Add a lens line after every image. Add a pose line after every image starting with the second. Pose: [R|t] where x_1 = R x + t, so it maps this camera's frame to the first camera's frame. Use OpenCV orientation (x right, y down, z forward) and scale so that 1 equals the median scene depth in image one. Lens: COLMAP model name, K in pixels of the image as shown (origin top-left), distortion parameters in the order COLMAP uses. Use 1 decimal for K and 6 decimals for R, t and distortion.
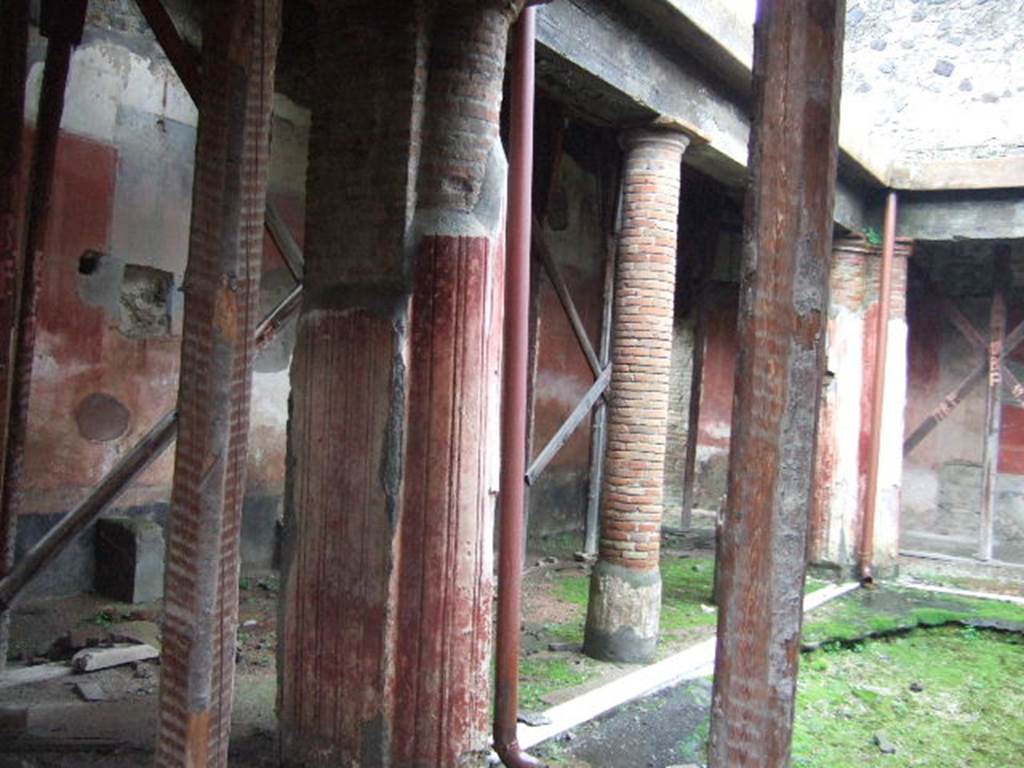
lens RADIAL K [[1086.2, 0, 502.5], [0, 1086.2, 382.1], [0, 0, 1]] dist [-0.073575, 0.071799]
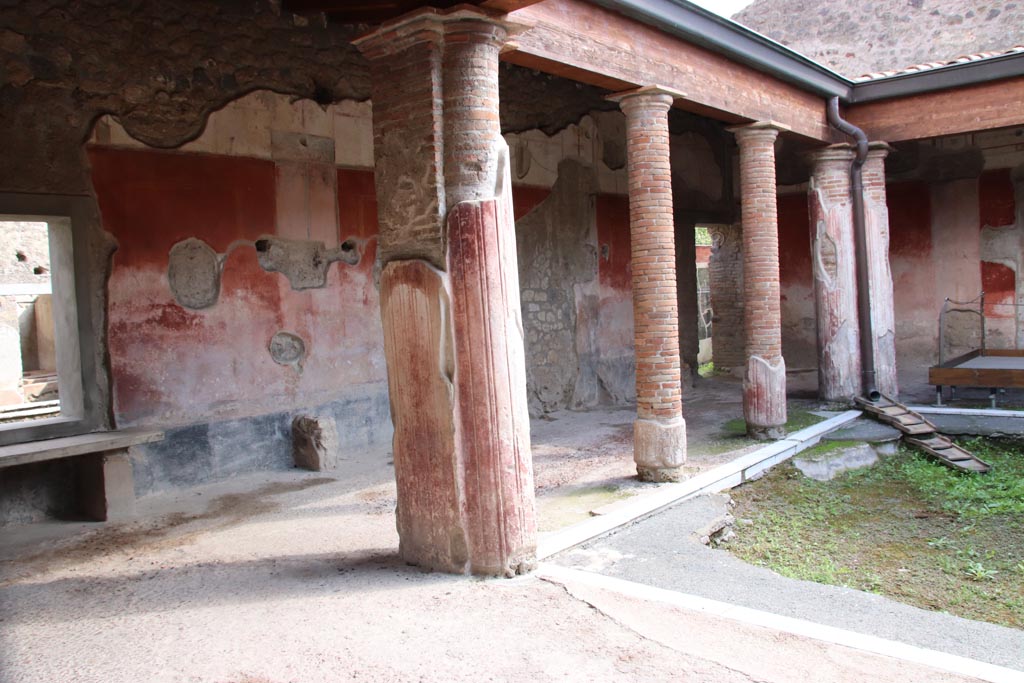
lens RADIAL K [[839.6, 0, 516.3], [0, 839.6, 338.2], [0, 0, 1]] dist [-0.152221, 0.153913]
pose [[0.985525, -0.105000, -0.133102, 0.133872], [0.112601, 0.992335, 0.050913, -0.002997], [0.126736, -0.065164, 0.989794, -0.113833]]
